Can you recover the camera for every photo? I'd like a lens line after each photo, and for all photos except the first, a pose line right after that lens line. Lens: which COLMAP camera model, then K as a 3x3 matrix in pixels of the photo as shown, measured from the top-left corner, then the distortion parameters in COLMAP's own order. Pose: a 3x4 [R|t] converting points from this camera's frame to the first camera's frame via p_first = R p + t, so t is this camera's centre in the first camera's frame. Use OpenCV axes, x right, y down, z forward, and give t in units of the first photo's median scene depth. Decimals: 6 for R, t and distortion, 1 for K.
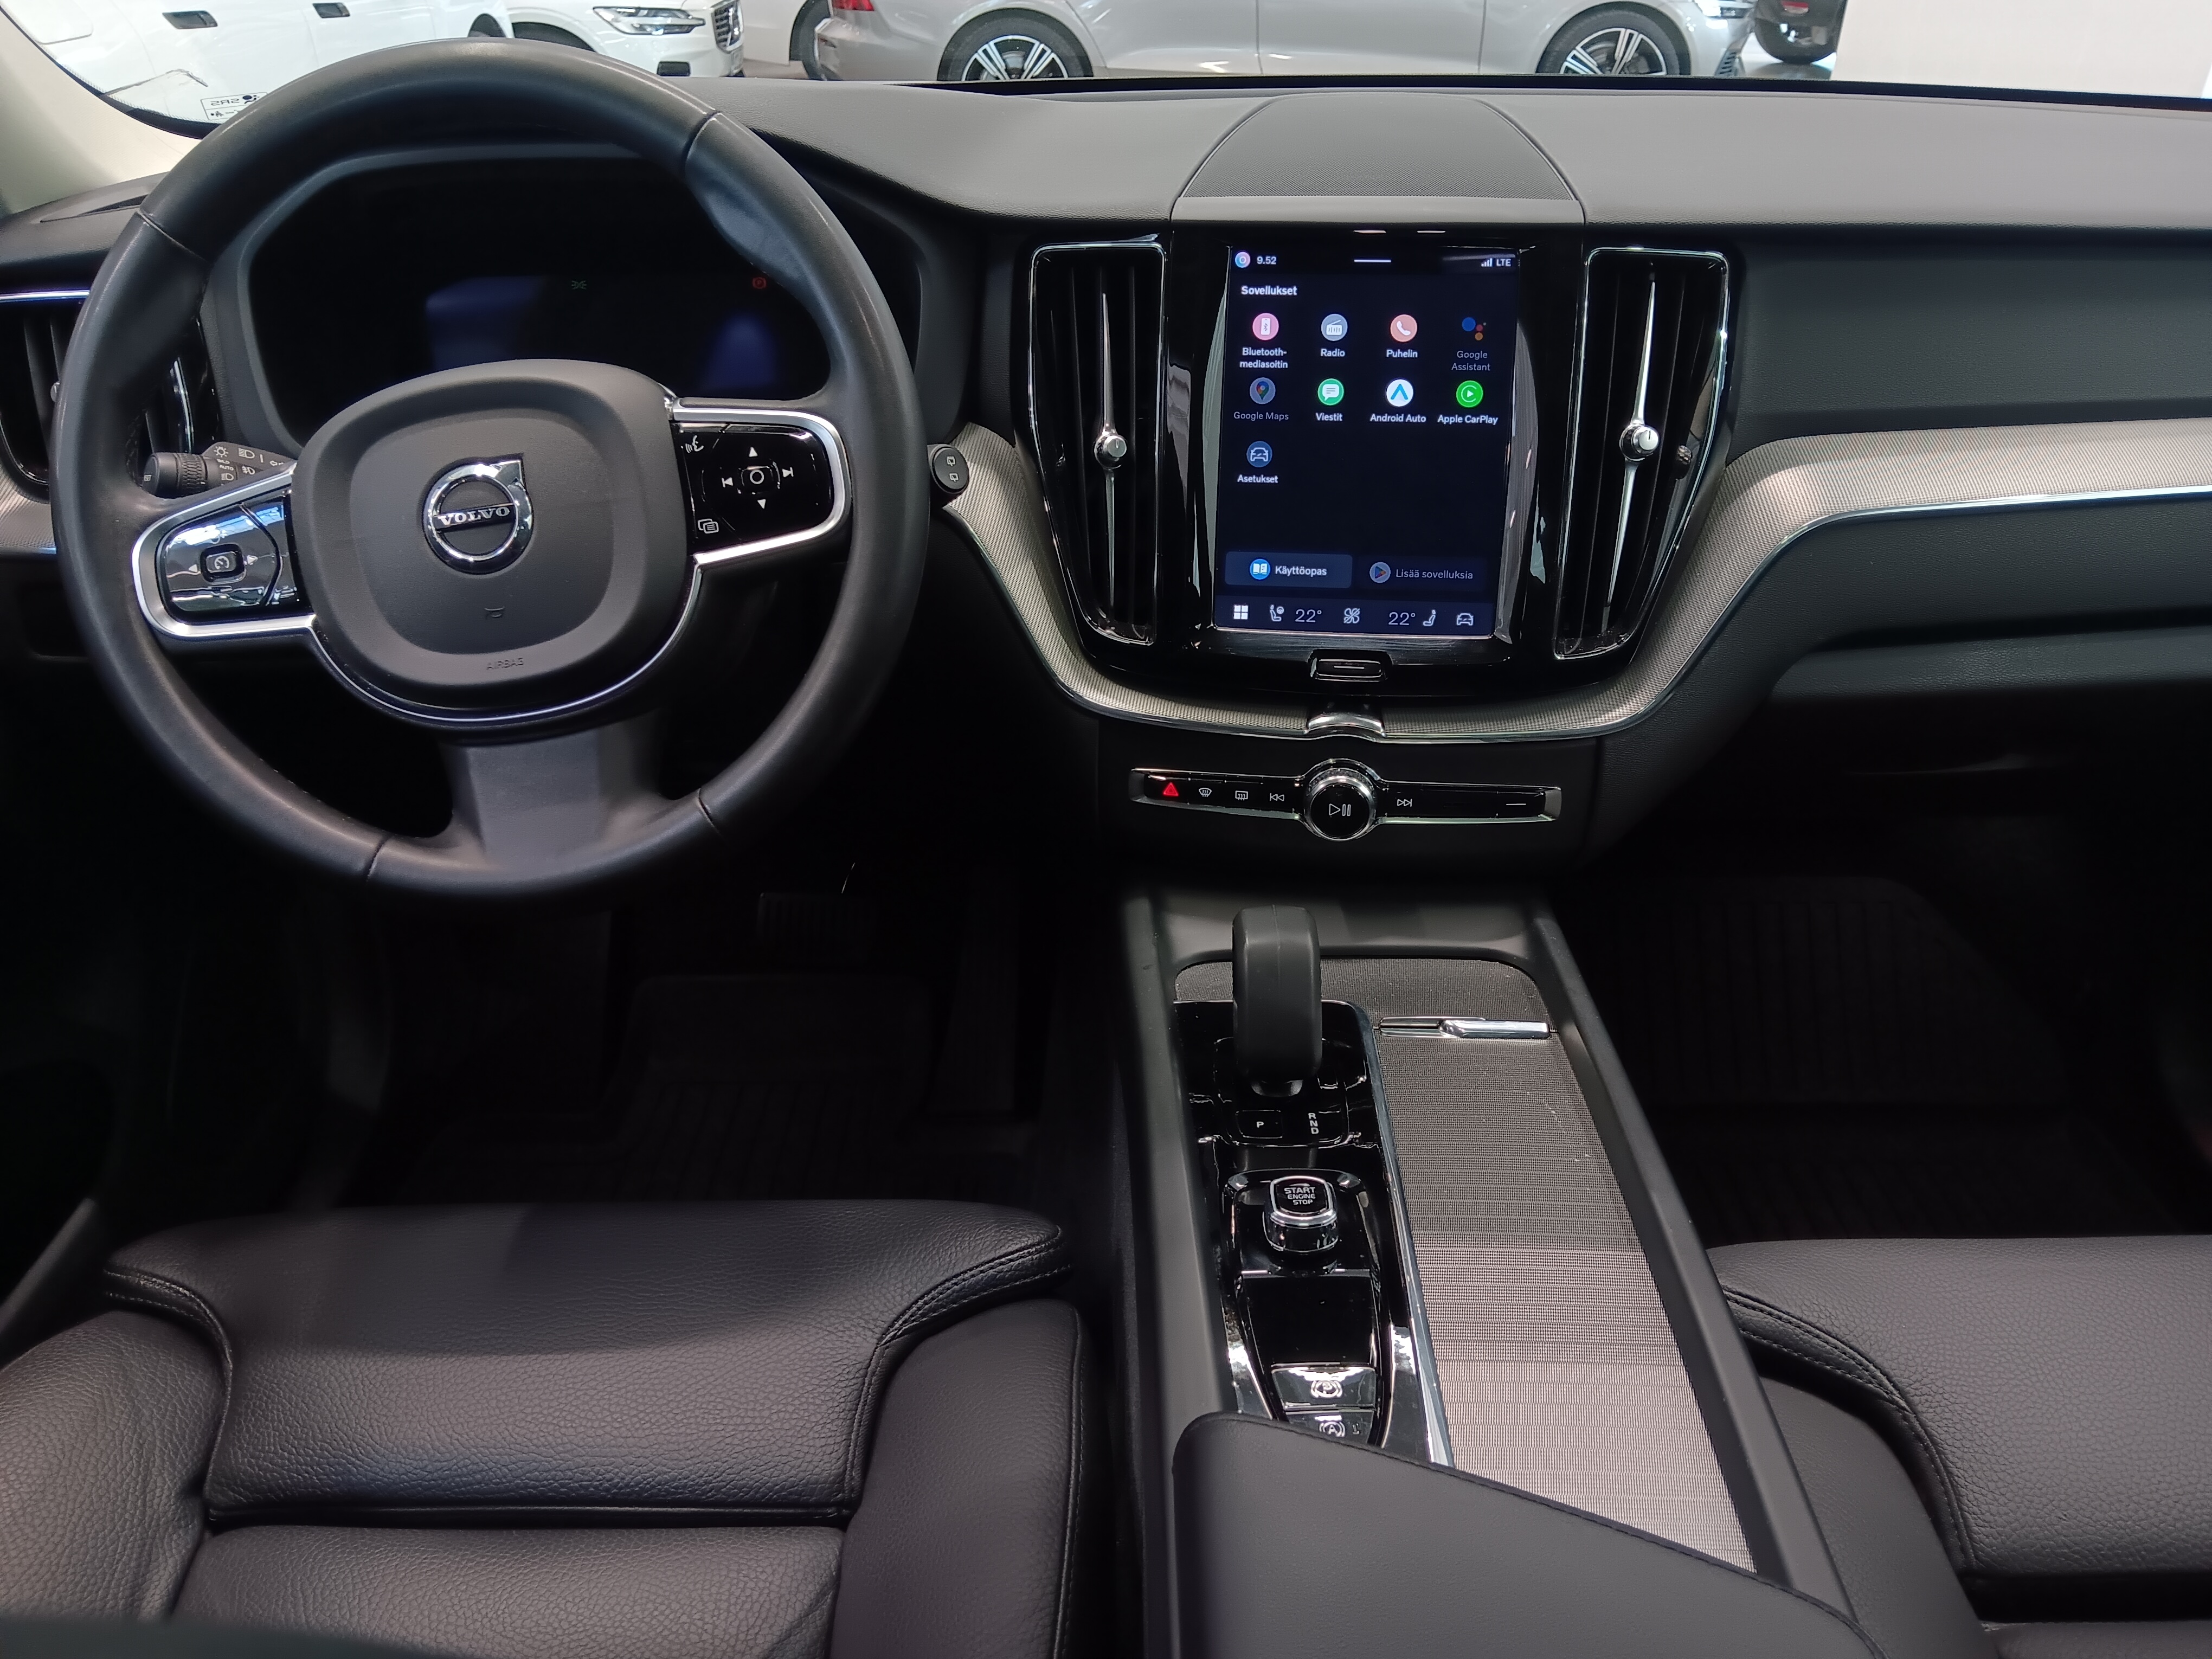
lens RADIAL K [[1609.1, 0, 1140.7], [0, 1609.1, 820.0], [0, 0, 1]] dist [0.058713, -0.069263]
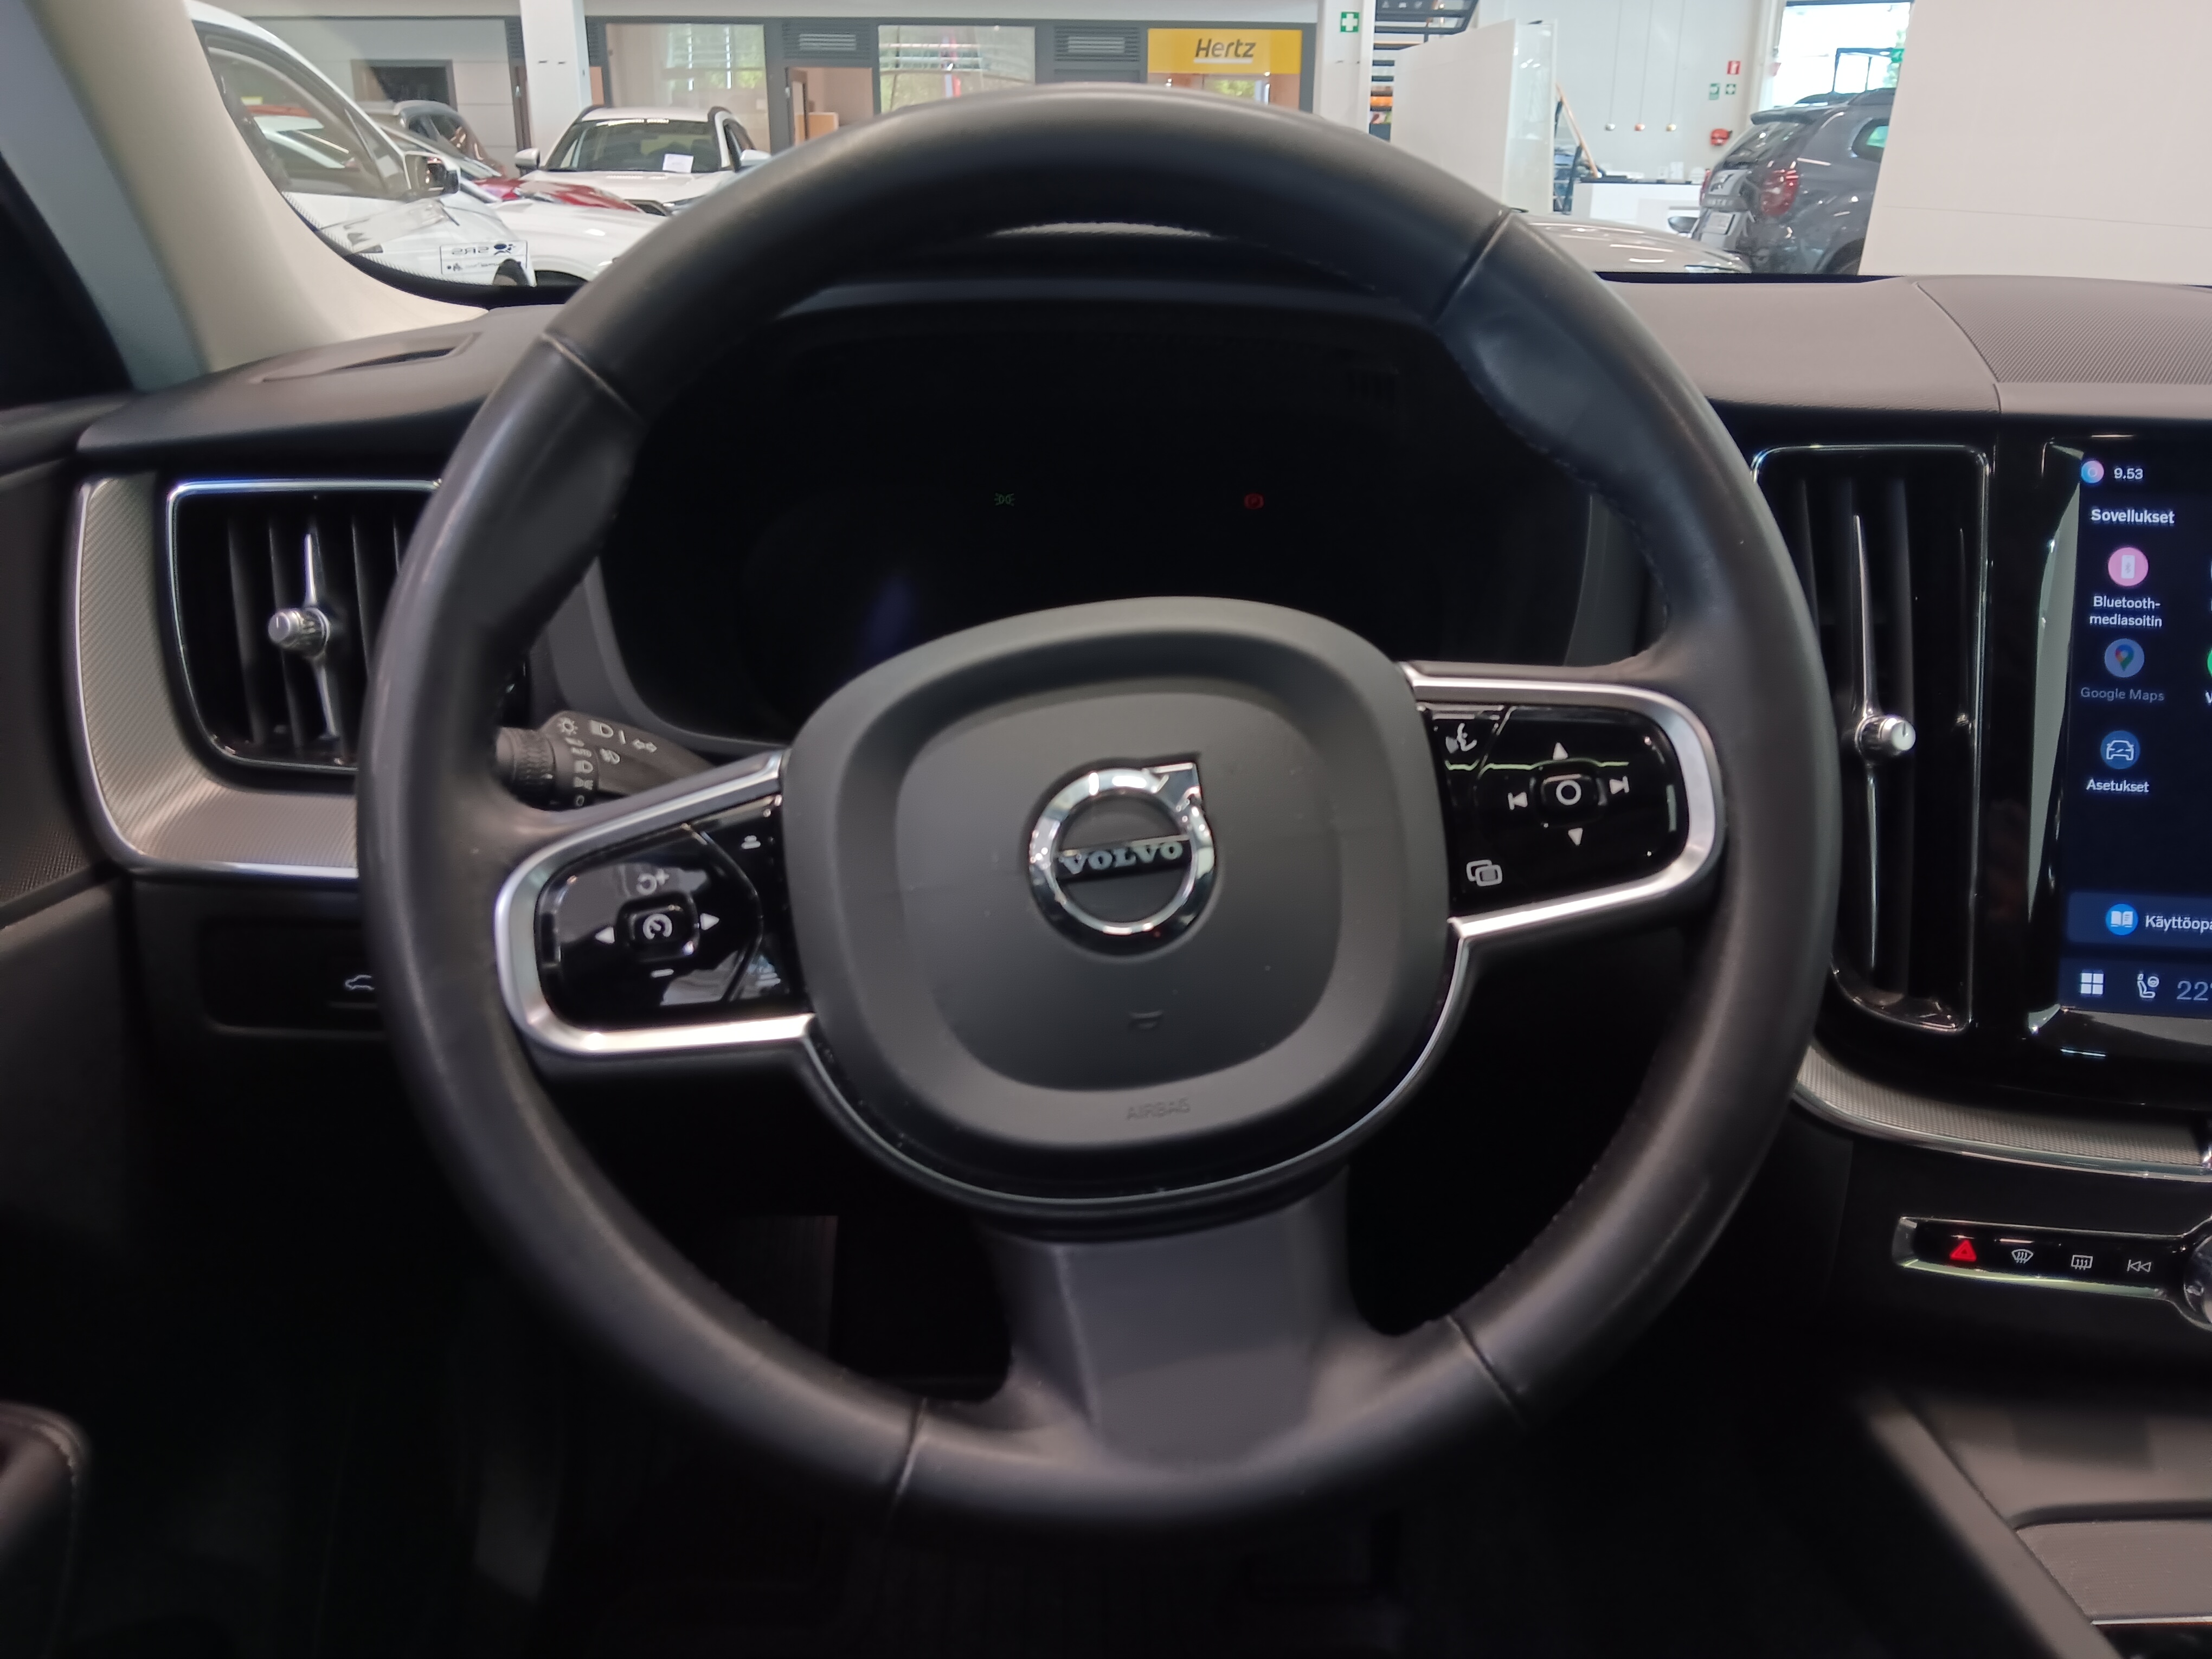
lens RADIAL K [[1609.1, 0, 1140.7], [0, 1609.1, 820.0], [0, 0, 1]] dist [0.058713, -0.069263]
pose [[0.998774, 0.014144, 0.047435, -0.368754], [-0.007299, 0.989913, -0.141485, -0.101100], [-0.048957, 0.140966, 0.988803, 0.362707]]
